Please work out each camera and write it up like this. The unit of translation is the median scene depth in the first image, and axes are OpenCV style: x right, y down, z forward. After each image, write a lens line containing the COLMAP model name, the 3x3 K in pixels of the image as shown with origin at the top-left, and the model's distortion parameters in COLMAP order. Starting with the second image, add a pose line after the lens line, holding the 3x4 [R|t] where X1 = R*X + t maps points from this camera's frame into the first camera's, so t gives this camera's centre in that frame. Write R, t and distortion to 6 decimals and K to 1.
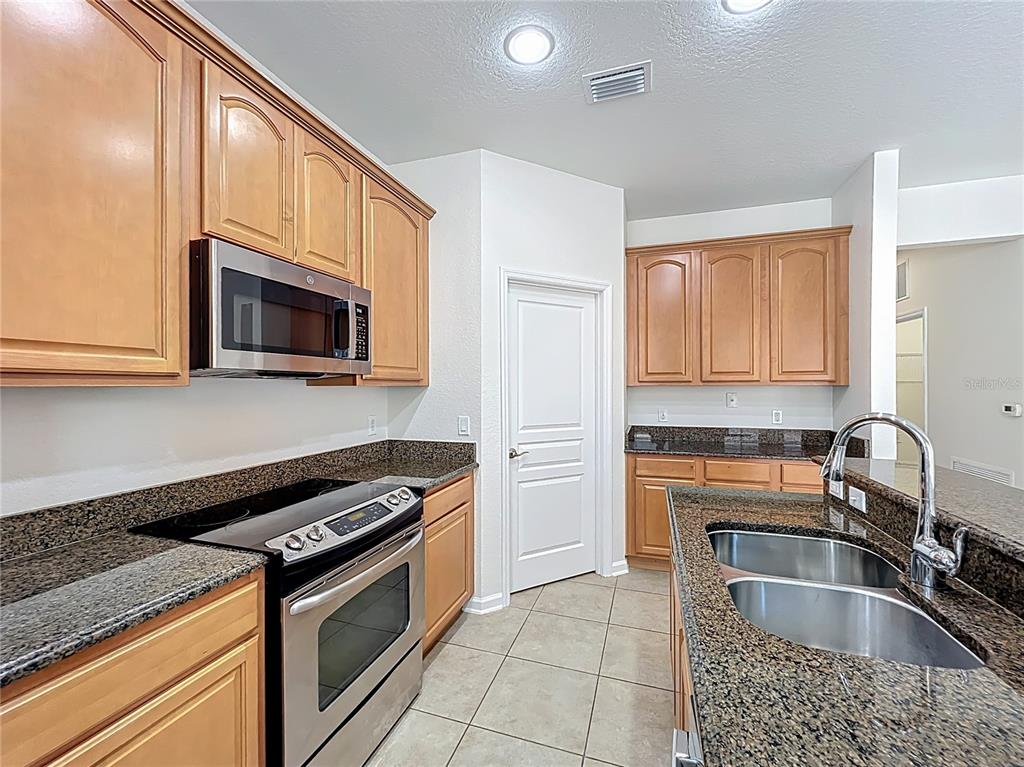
lens RADIAL K [[423.8, 0, 506.4], [0, 423.8, 386.7], [0, 0, 1]] dist [0.000059, 0.000014]
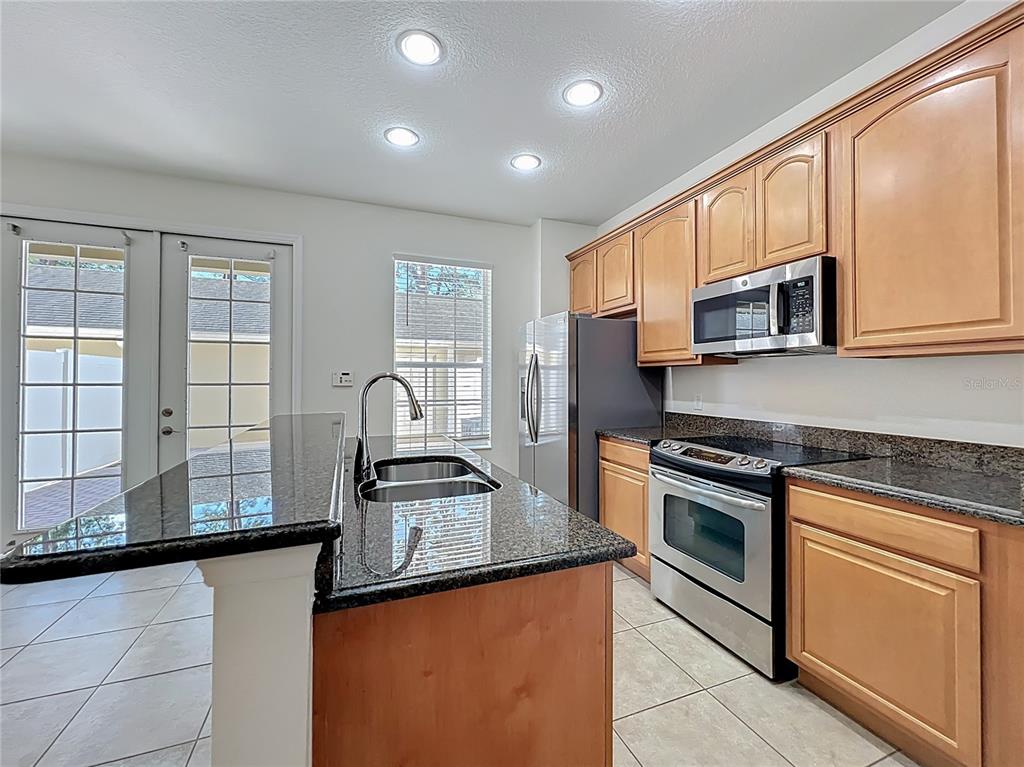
lens RADIAL K [[415.9, 0, 507.1], [0, 415.9, 374.9], [0, 0, 1]] dist [-0.000621, 0.000245]
pose [[-0.772772, -0.006159, -0.634654, 0.622947], [-0.000921, 0.999963, -0.008583, 0.035148], [0.634683, -0.006048, -0.772749, 0.996069]]
